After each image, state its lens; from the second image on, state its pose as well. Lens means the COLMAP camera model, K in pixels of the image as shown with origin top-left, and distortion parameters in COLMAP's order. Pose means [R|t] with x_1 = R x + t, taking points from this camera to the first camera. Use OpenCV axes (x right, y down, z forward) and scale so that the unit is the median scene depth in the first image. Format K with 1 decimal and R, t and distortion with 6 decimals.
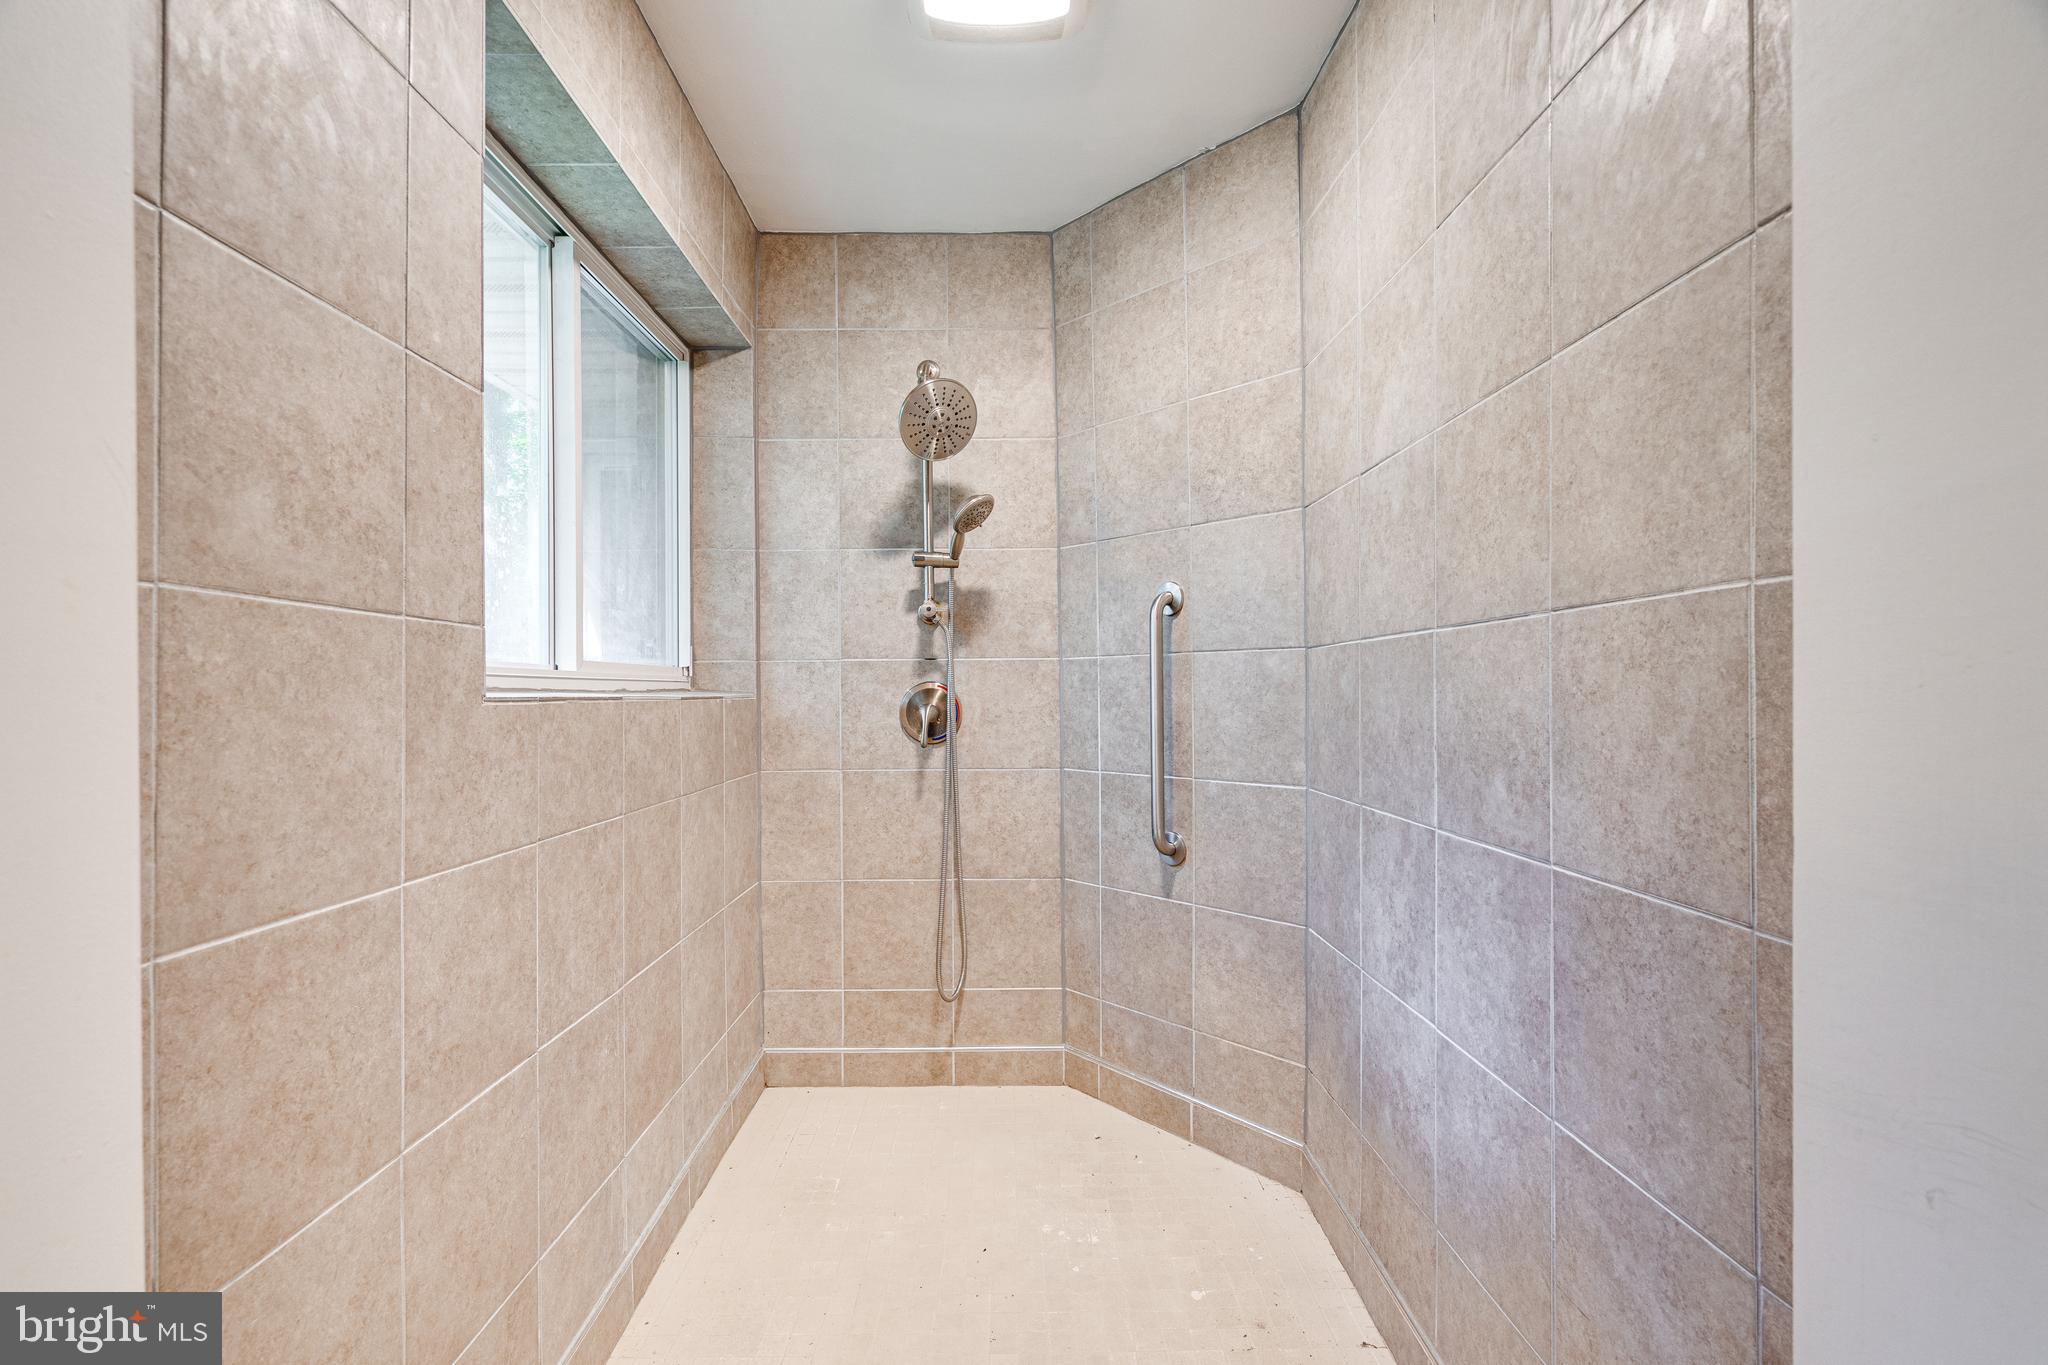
lens RADIAL K [[937.0, 0, 1021.1], [0, 937.0, 693.2], [0, 0, 1]] dist [-0.003293, 0.001636]
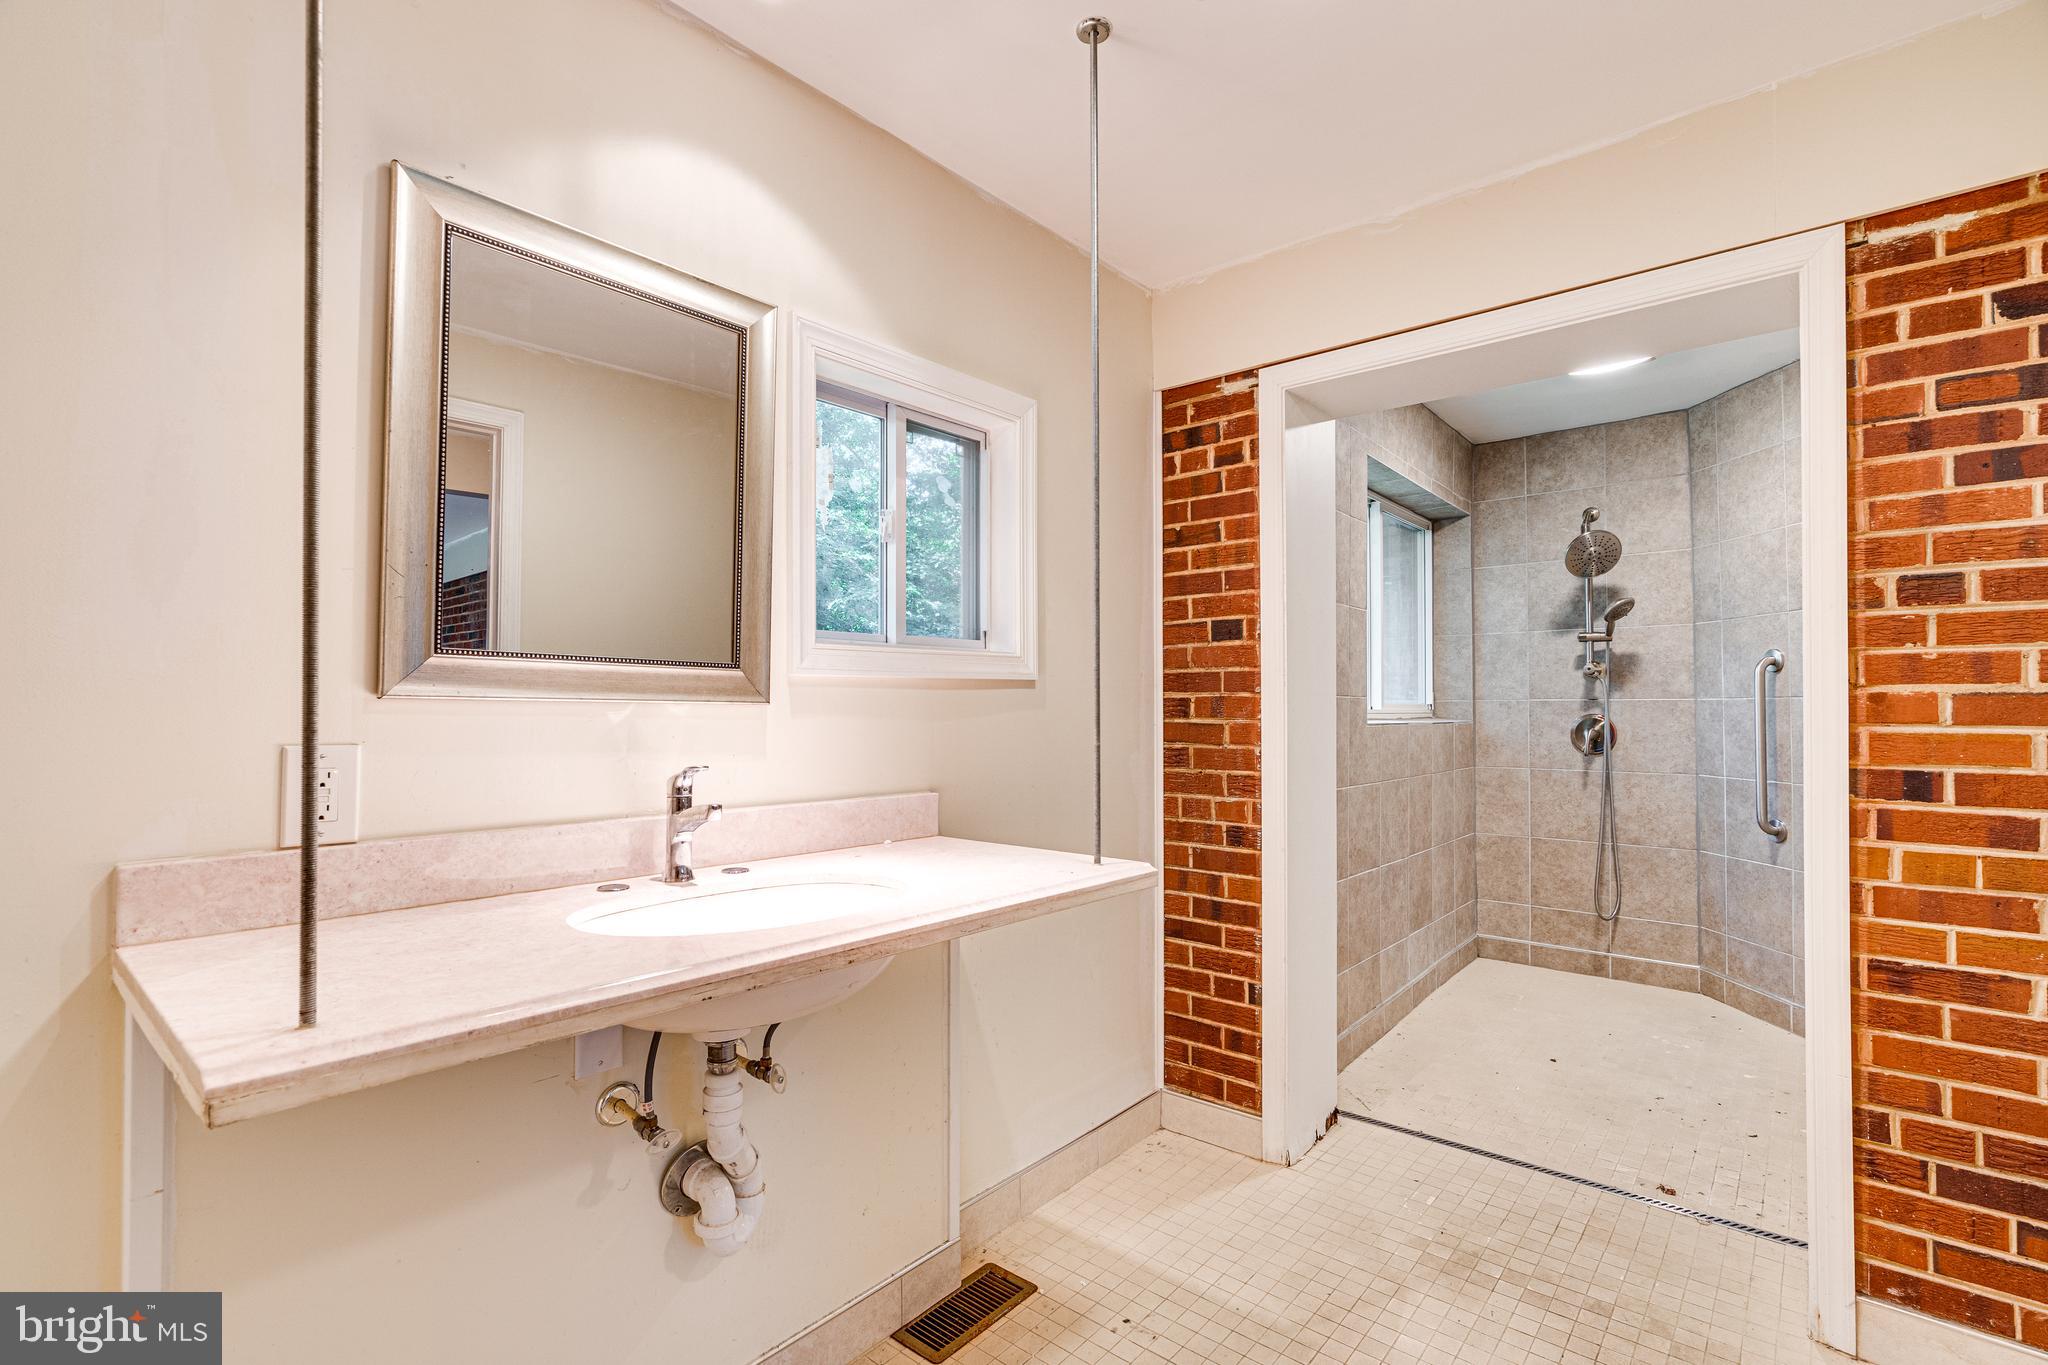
lens RADIAL K [[937.0, 0, 1021.1], [0, 937.0, 693.2], [0, 0, 1]] dist [-0.003293, 0.001636]
pose [[0.753506, -0.003818, -0.657430, 0.209414], [-0.007464, 0.999869, -0.014362, -0.017497], [0.657399, 0.015729, 0.753379, -0.791770]]
